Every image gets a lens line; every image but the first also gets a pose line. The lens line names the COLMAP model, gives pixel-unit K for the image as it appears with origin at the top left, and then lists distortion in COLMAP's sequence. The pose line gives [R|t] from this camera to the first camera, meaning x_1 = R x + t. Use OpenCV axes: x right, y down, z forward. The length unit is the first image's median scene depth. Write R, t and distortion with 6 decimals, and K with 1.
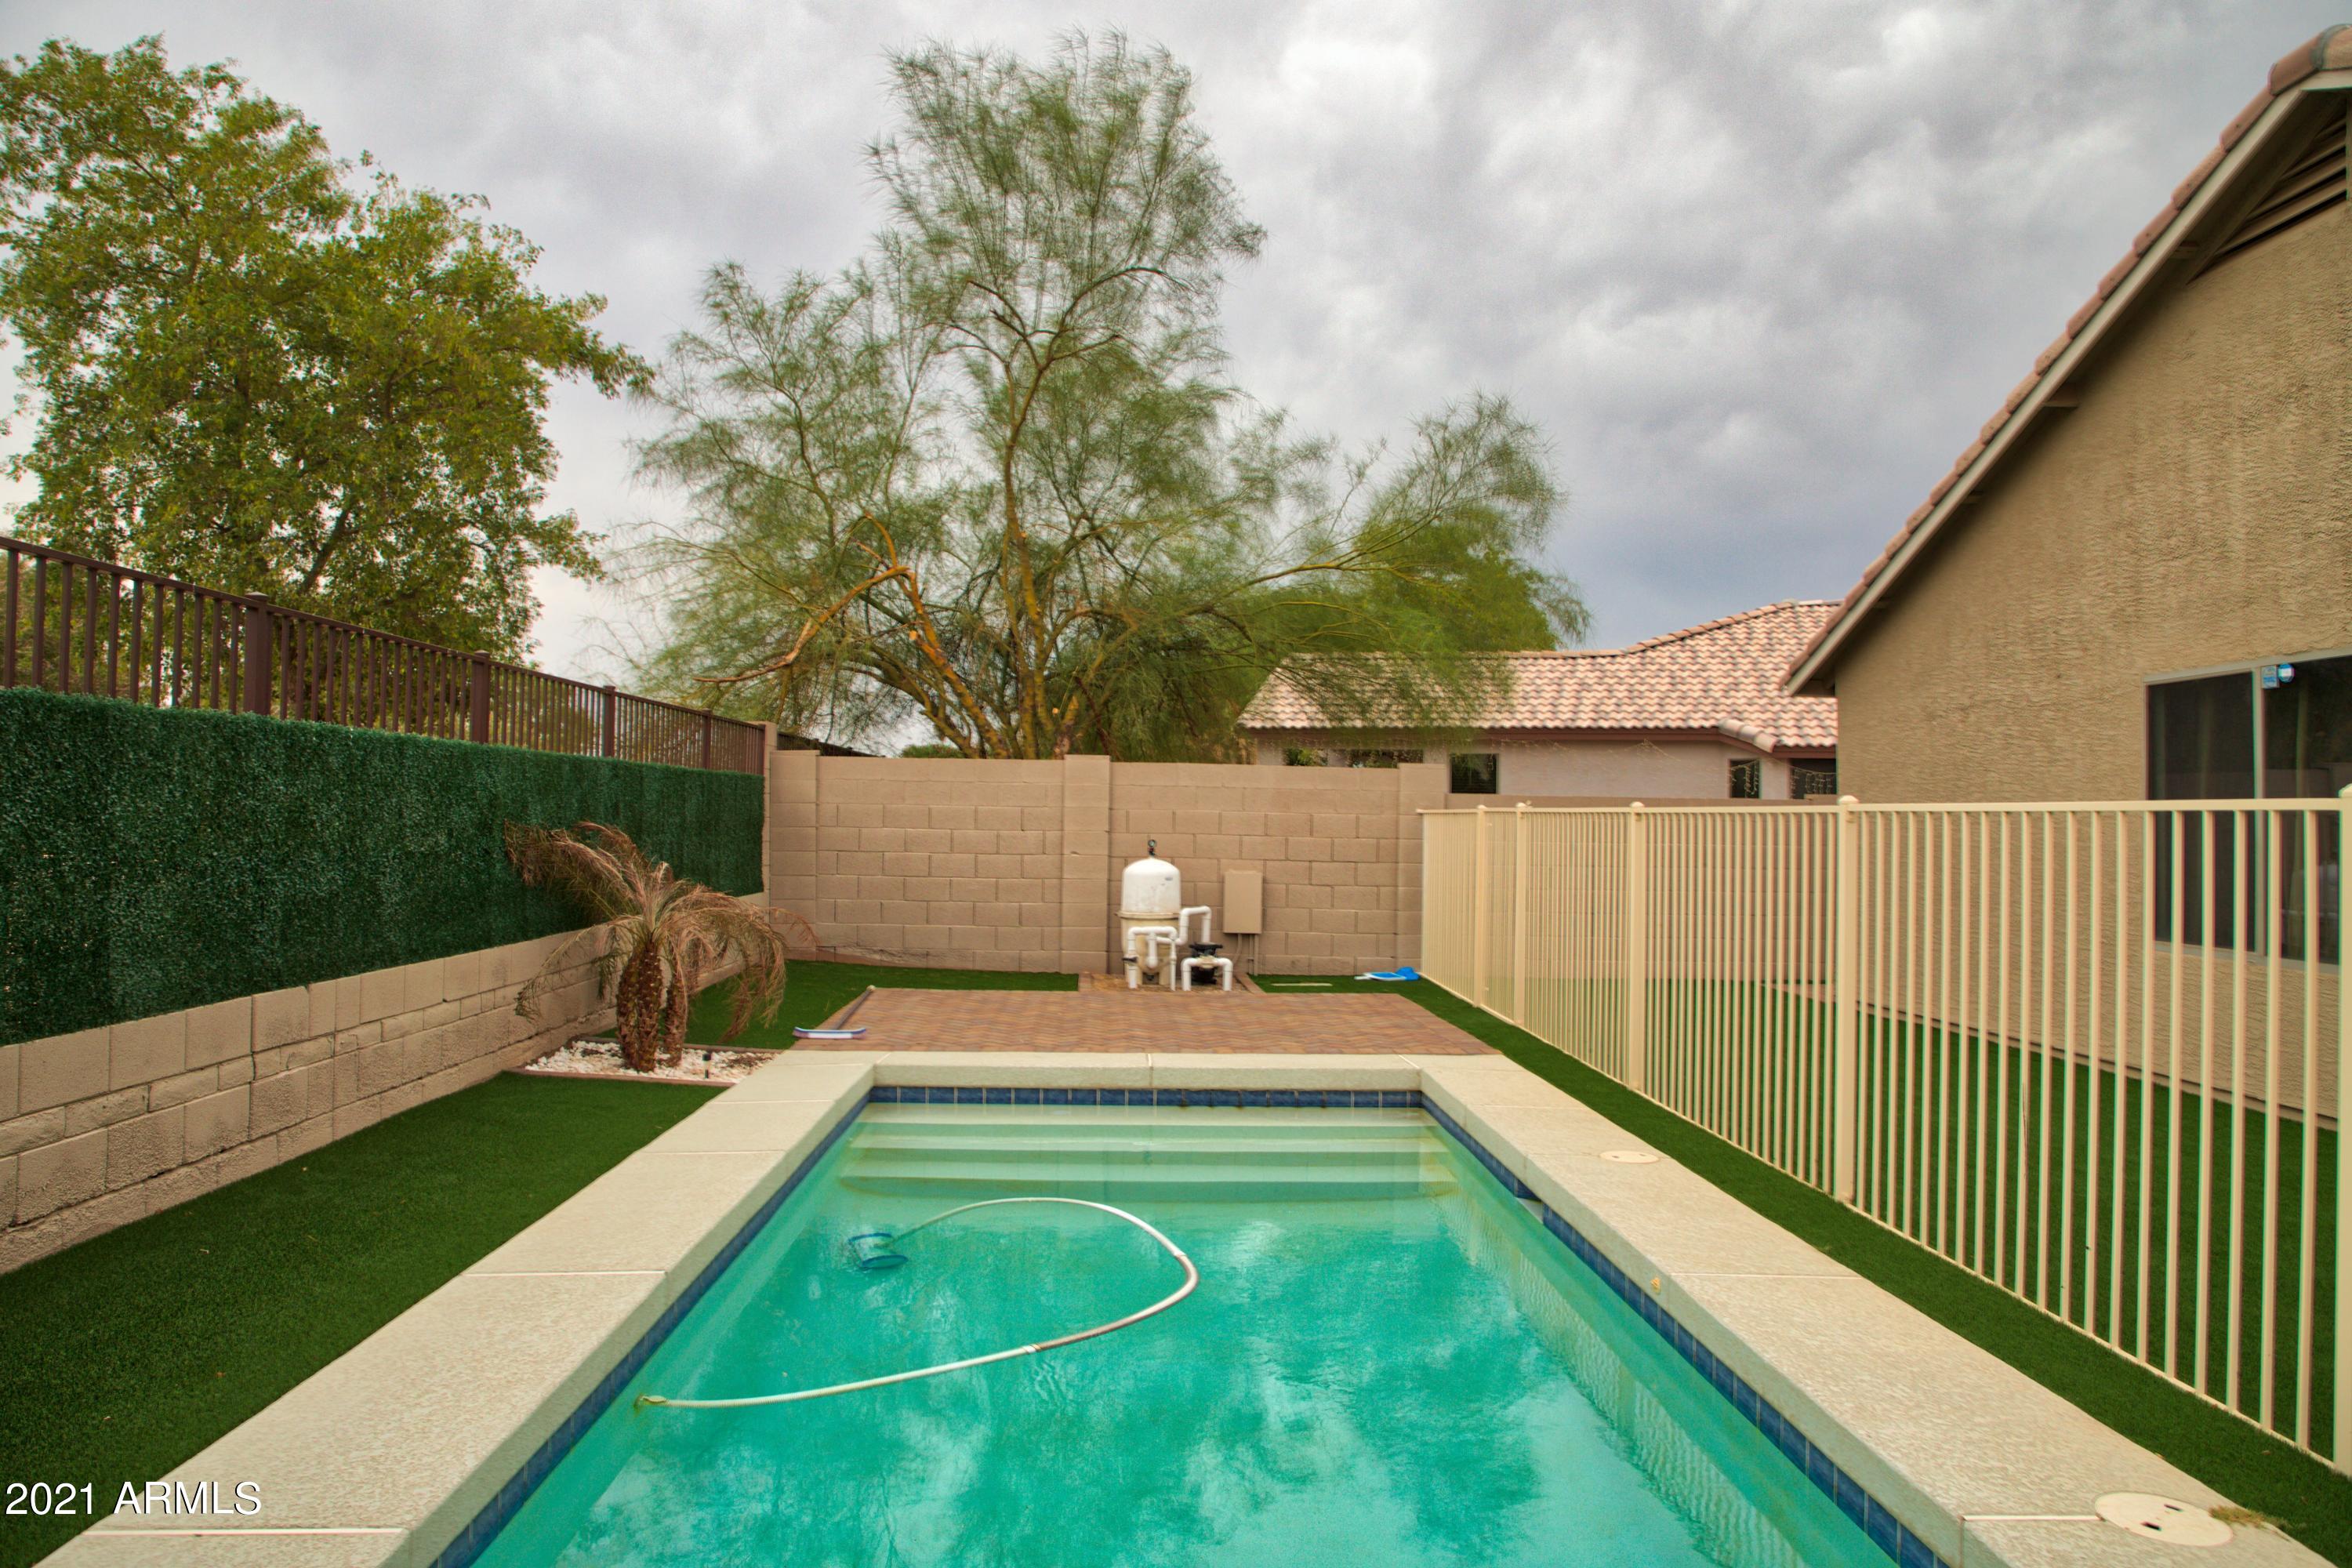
lens RADIAL K [[1606.1, 0, 1186.3], [0, 1606.1, 784.6], [0, 0, 1]] dist [-0.074342, 0.037571]
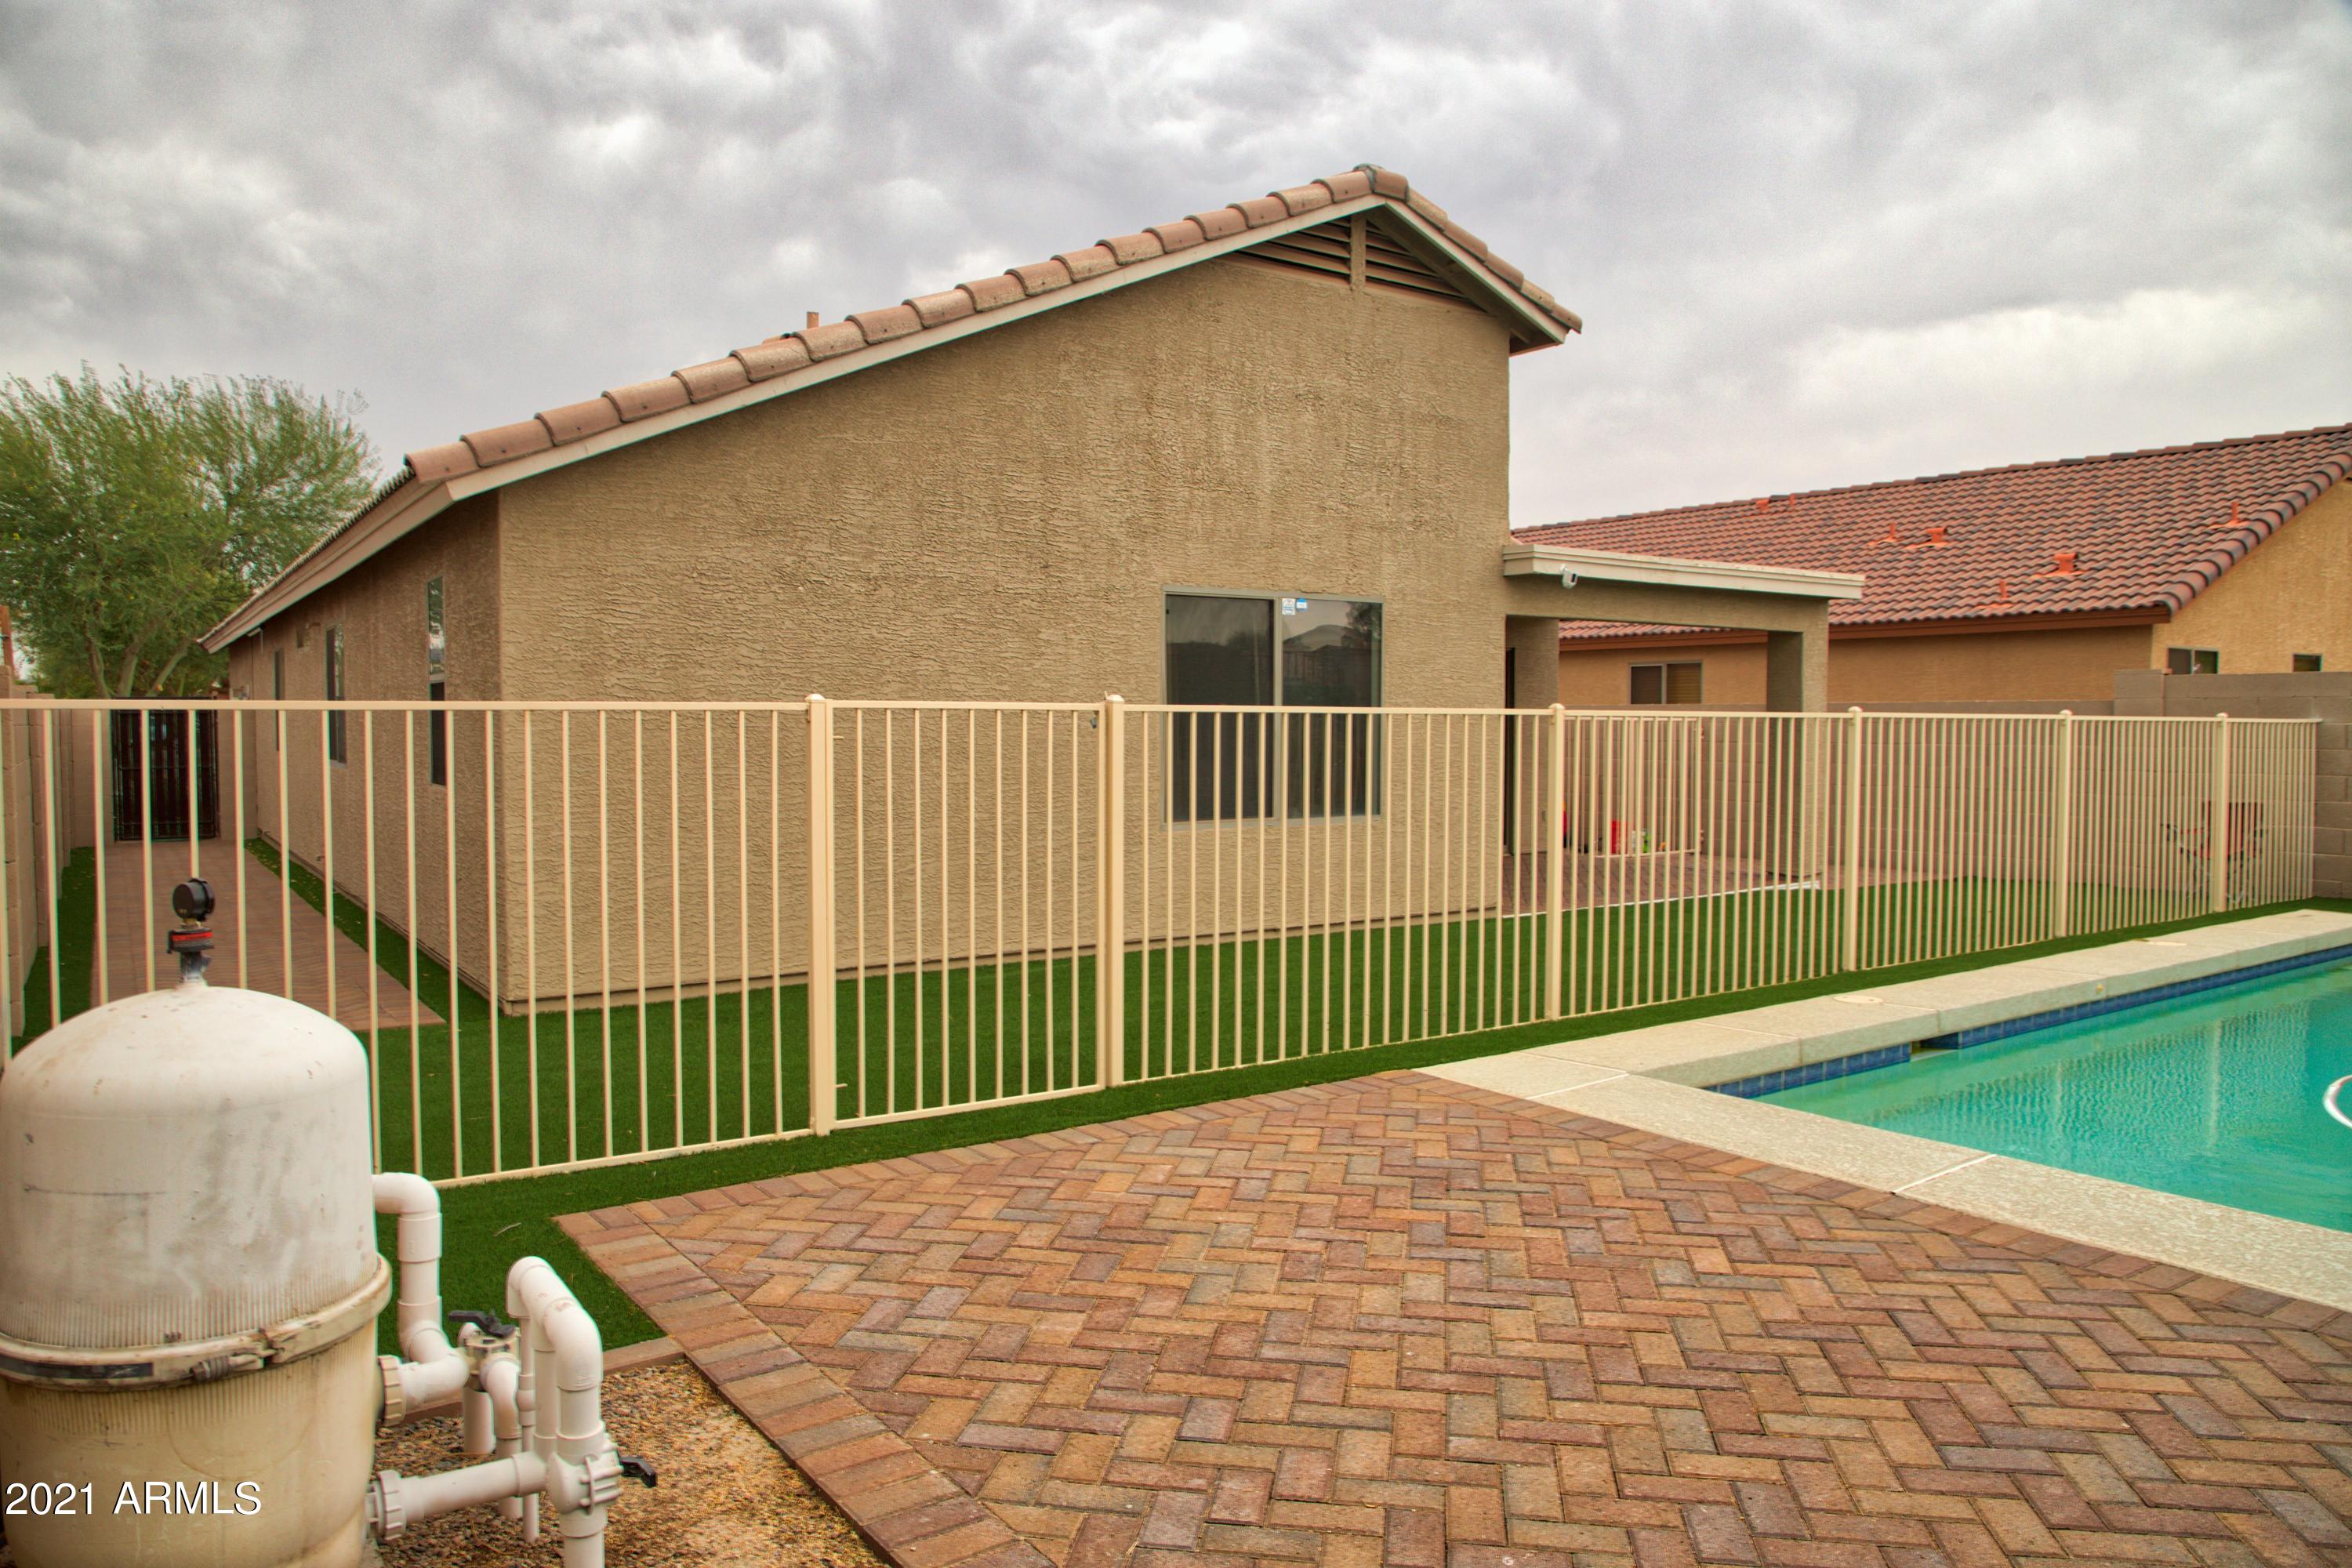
lens RADIAL K [[1606.1, 0, 1164.3], [0, 1606.1, 774.8], [0, 0, 1]] dist [-0.074342, 0.037571]
pose [[-0.530577, -0.044796, 0.846452, -0.308768], [-0.025697, 0.998994, 0.036761, 0.019734], [-0.847247, -0.002247, -0.531194, 1.400352]]
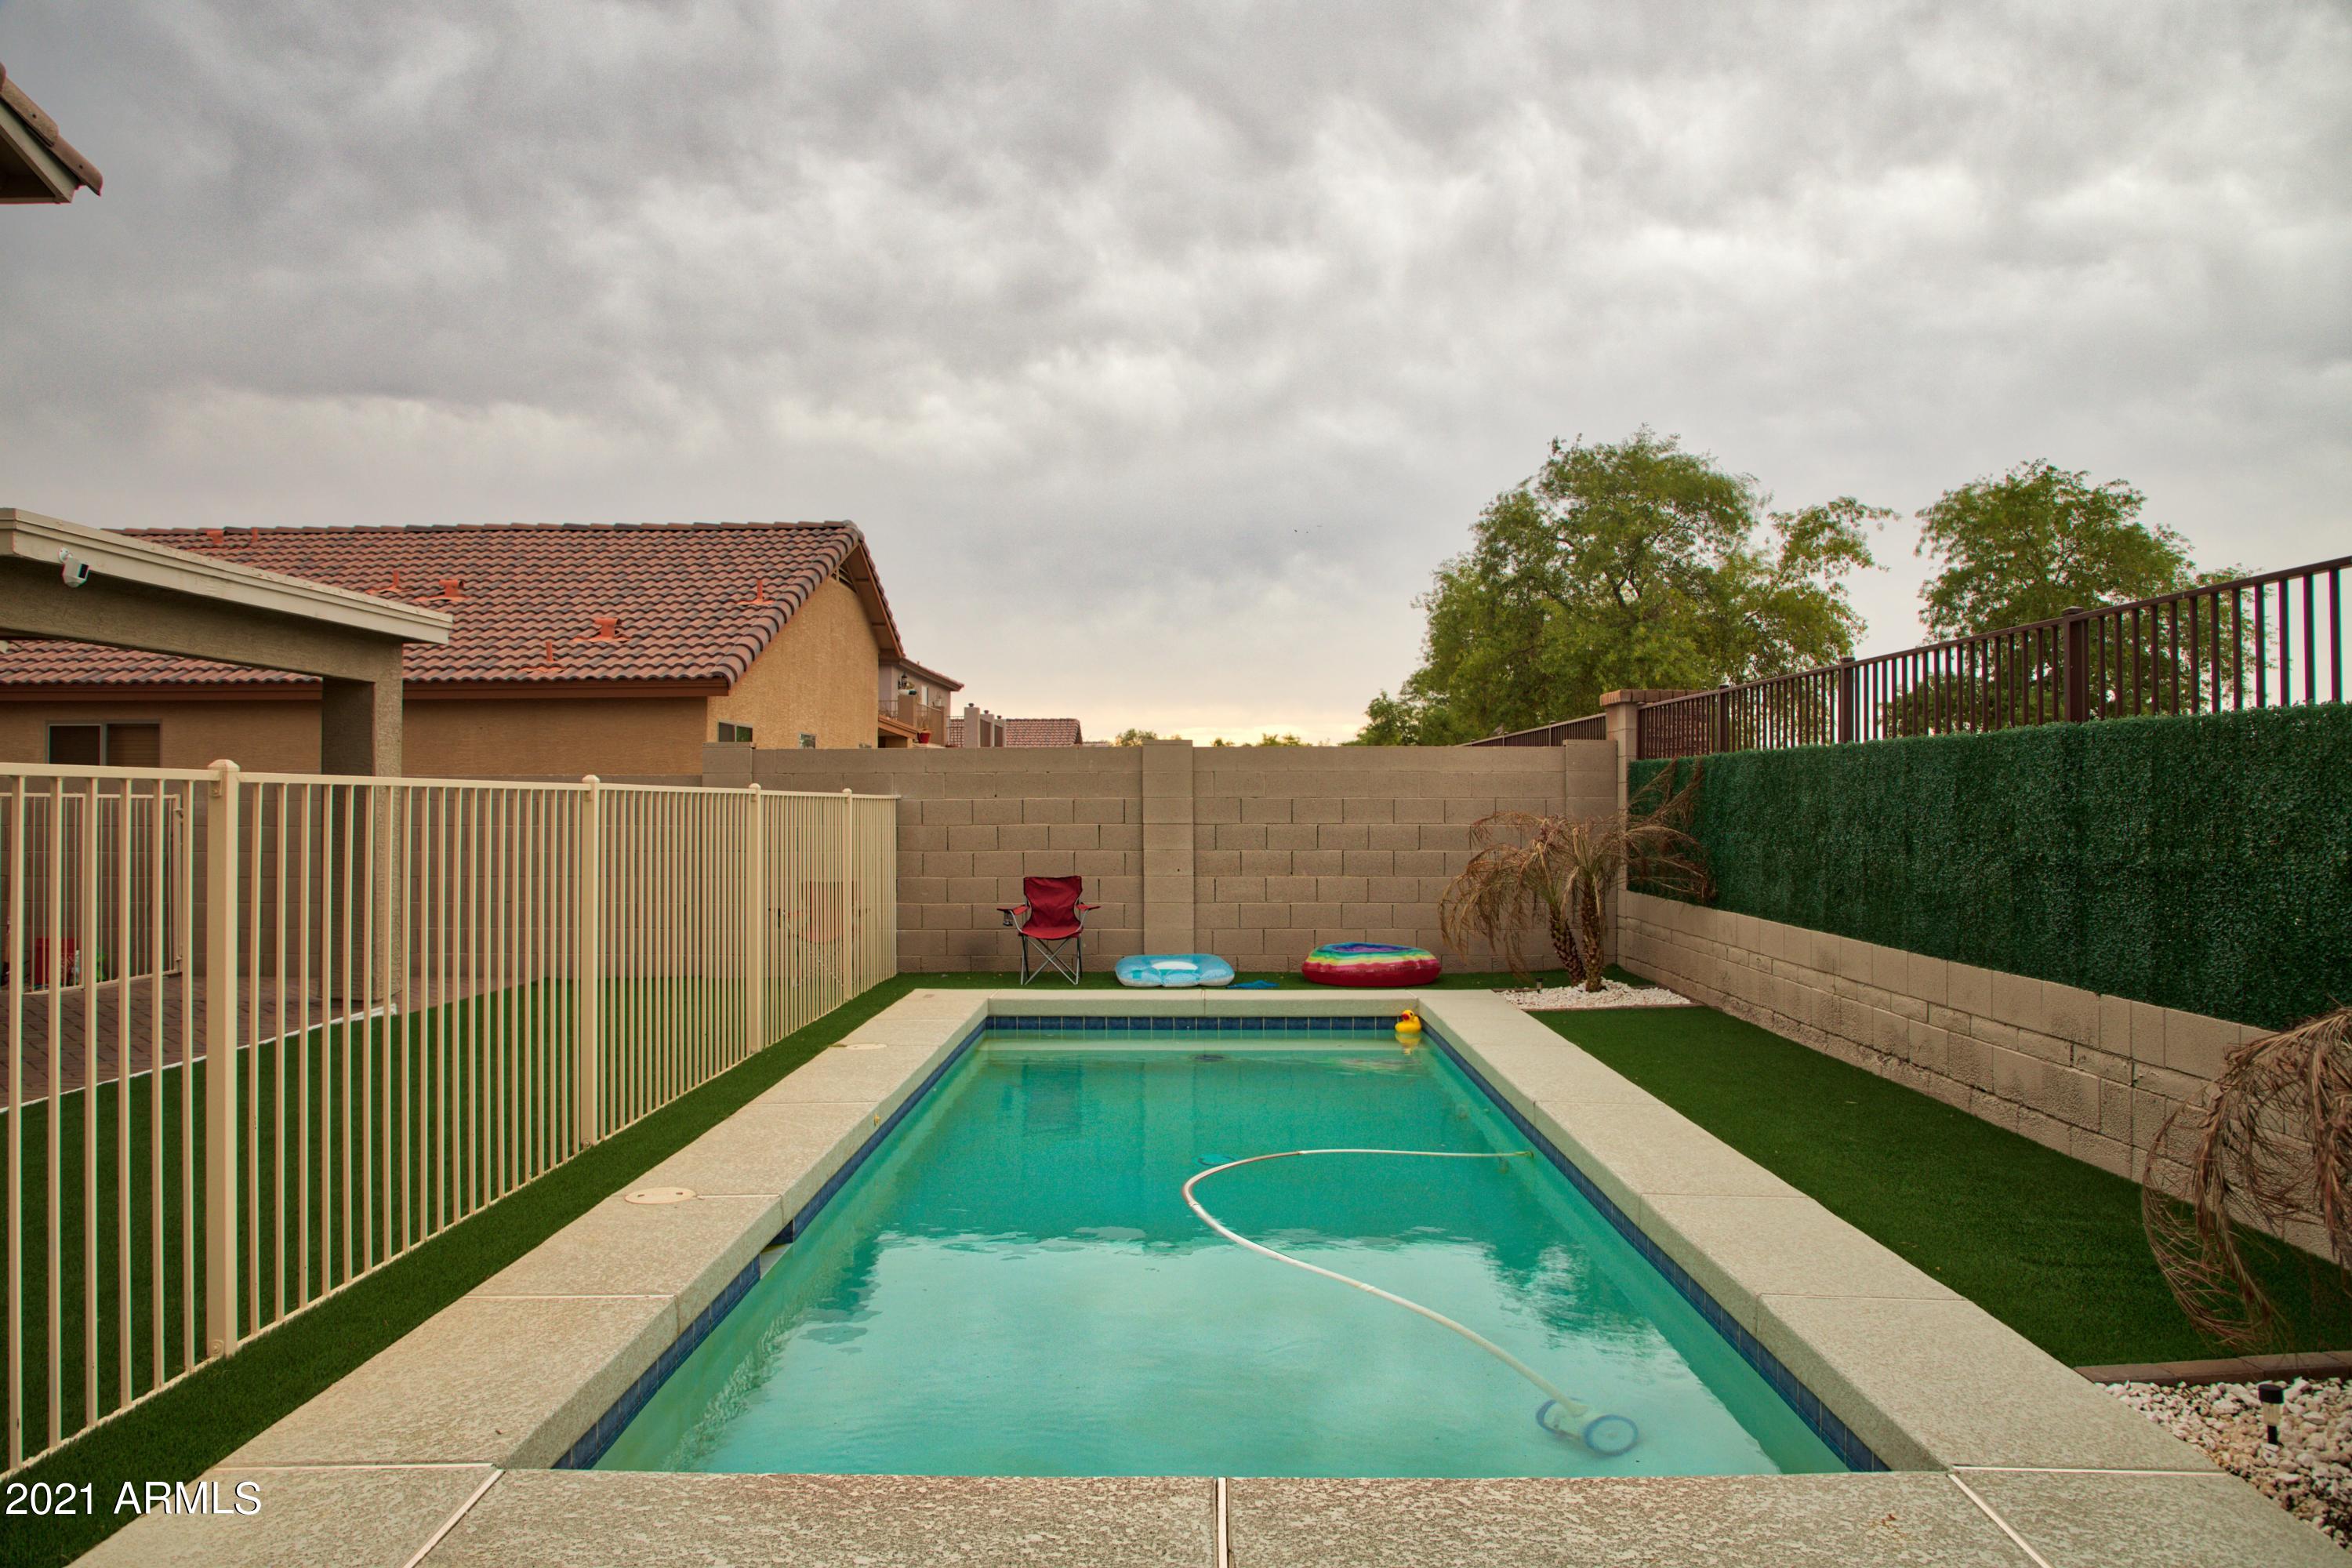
lens RADIAL K [[1606.1, 0, 1175.1], [0, 1606.1, 789.0], [0, 0, 1]] dist [-0.074342, 0.037571]
pose [[-0.998413, -0.015358, 0.054182, -0.026195], [-0.016836, 0.999495, -0.026933, 0.023322], [-0.053741, -0.027803, -0.998168, 1.225024]]
